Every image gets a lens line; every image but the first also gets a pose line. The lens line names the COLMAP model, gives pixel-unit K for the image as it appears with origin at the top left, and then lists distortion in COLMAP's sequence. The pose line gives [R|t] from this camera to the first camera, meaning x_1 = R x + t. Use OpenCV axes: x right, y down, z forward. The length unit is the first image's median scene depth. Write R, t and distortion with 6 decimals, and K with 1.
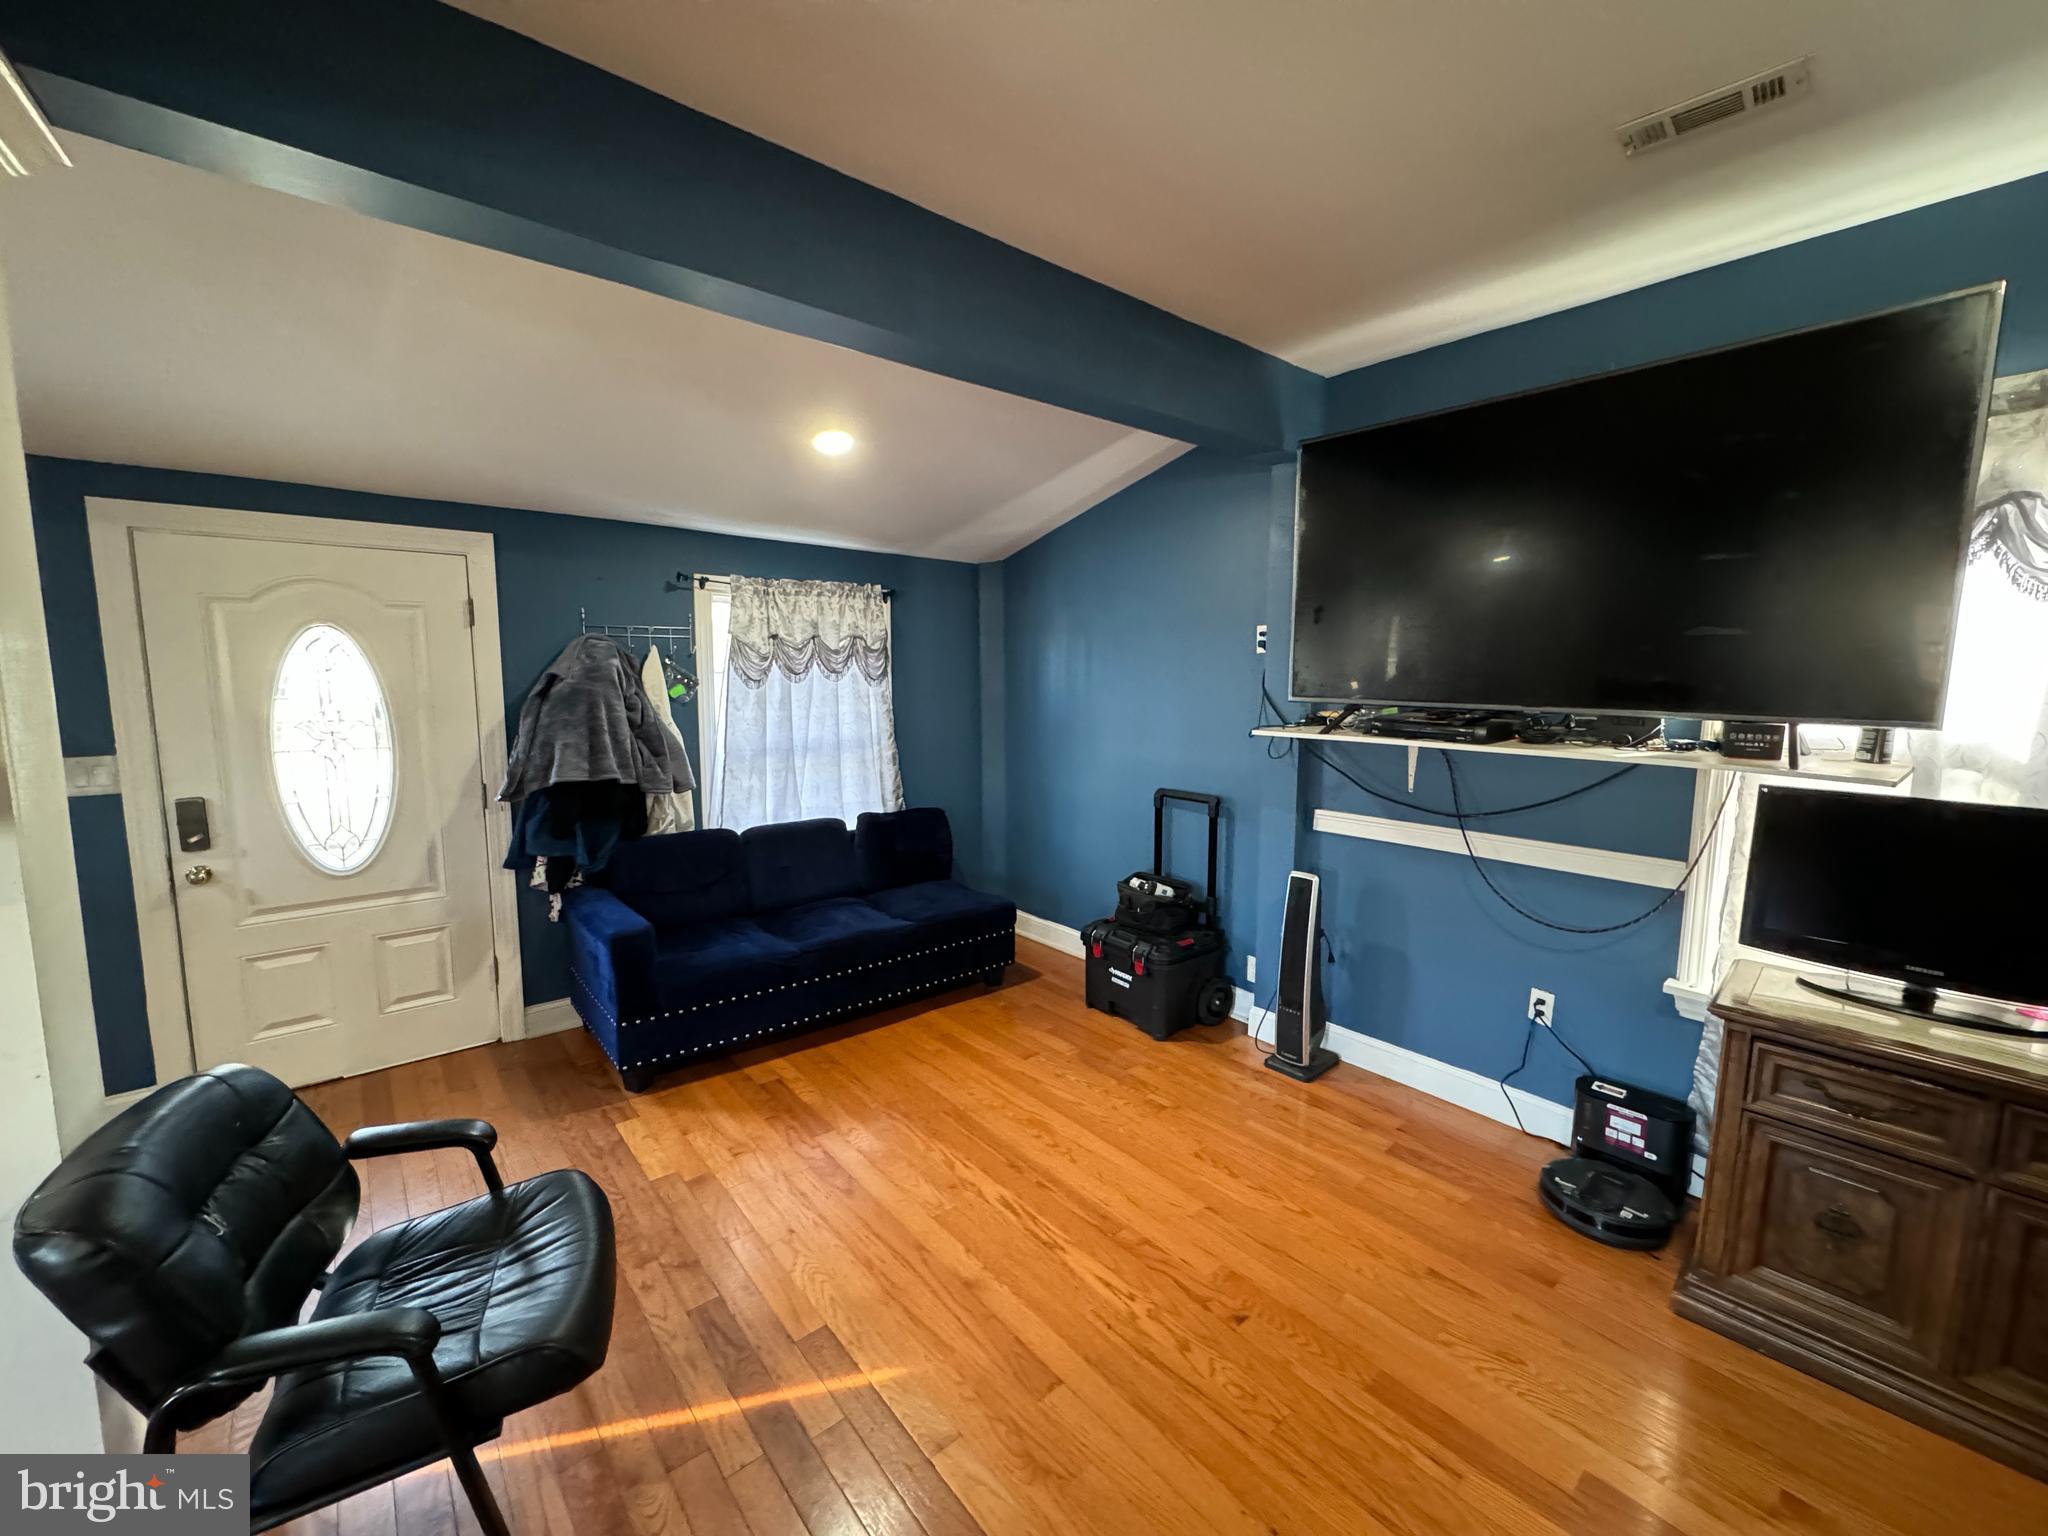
lens RADIAL K [[818.3, 0, 1029.4], [0, 818.3, 767.9], [0, 0, 1]] dist [-0.002644, 0.000779]
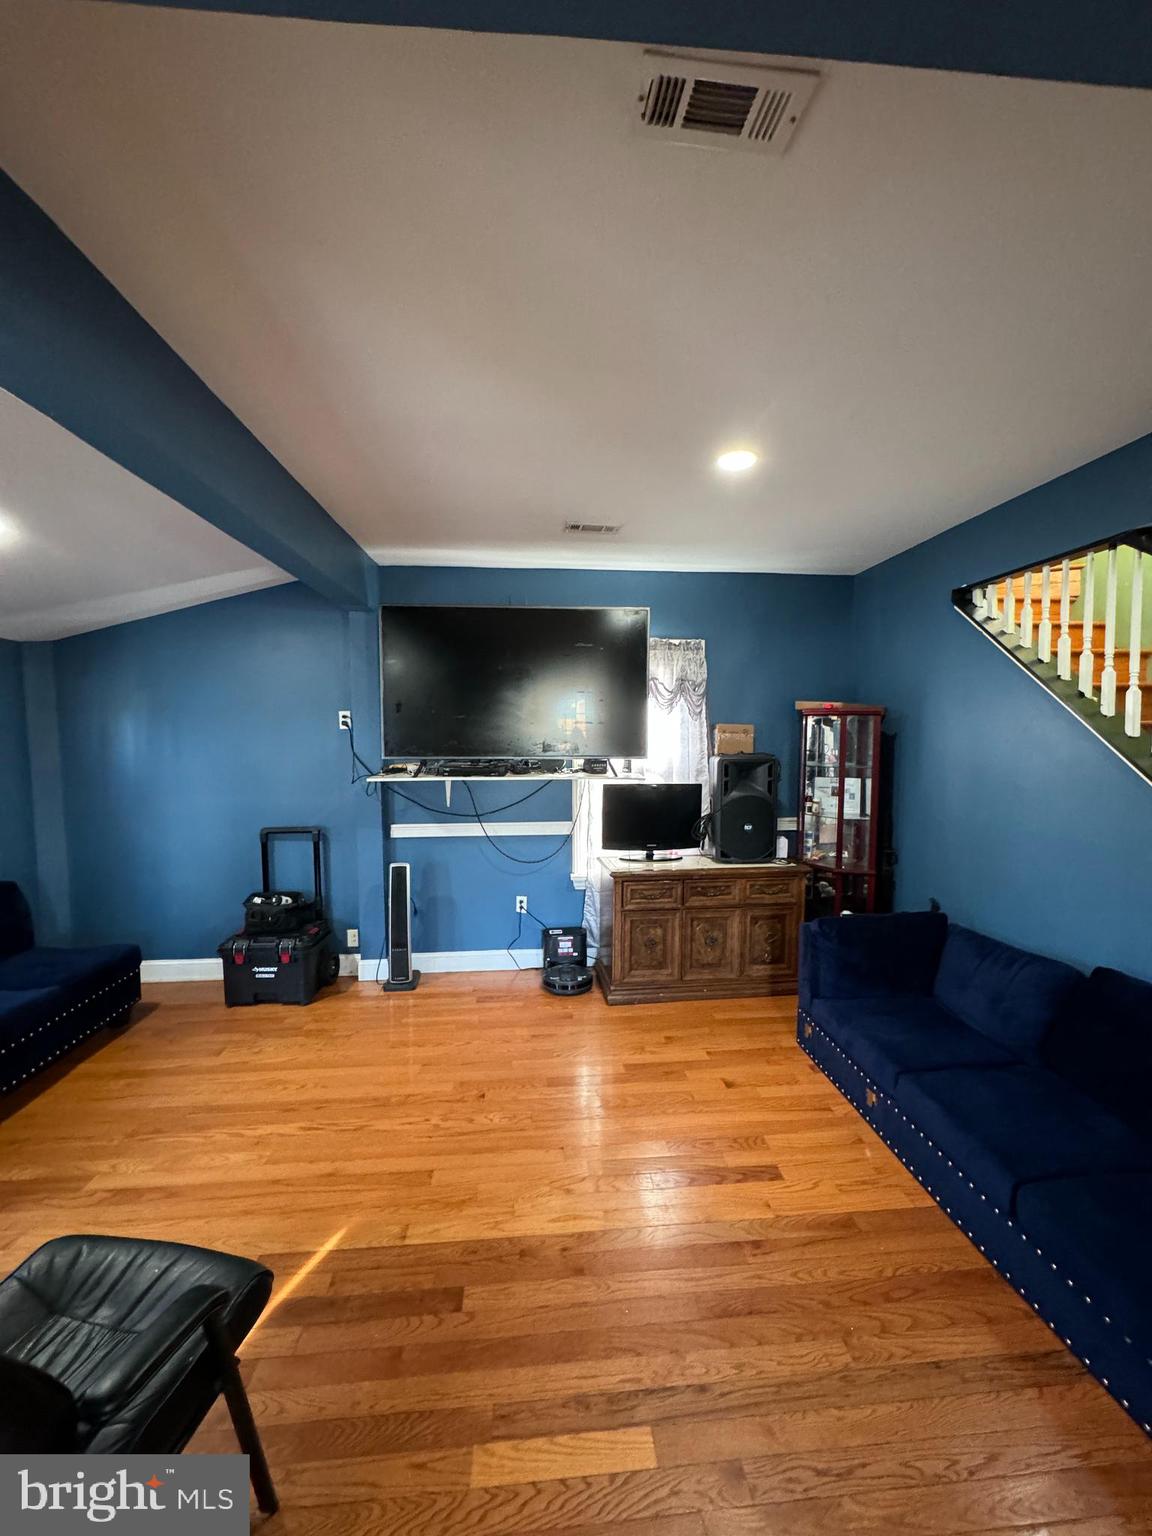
lens RADIAL K [[613.8, 0, 581.9], [0, 613.8, 771.9], [0, 0, 1]] dist [-0.002644, 0.000779]
pose [[0.578352, -0.061834, 0.813440, -0.482792], [0.105276, 0.994443, 0.000743, -0.017181], [-0.808966, 0.085206, 0.581648, -0.028595]]
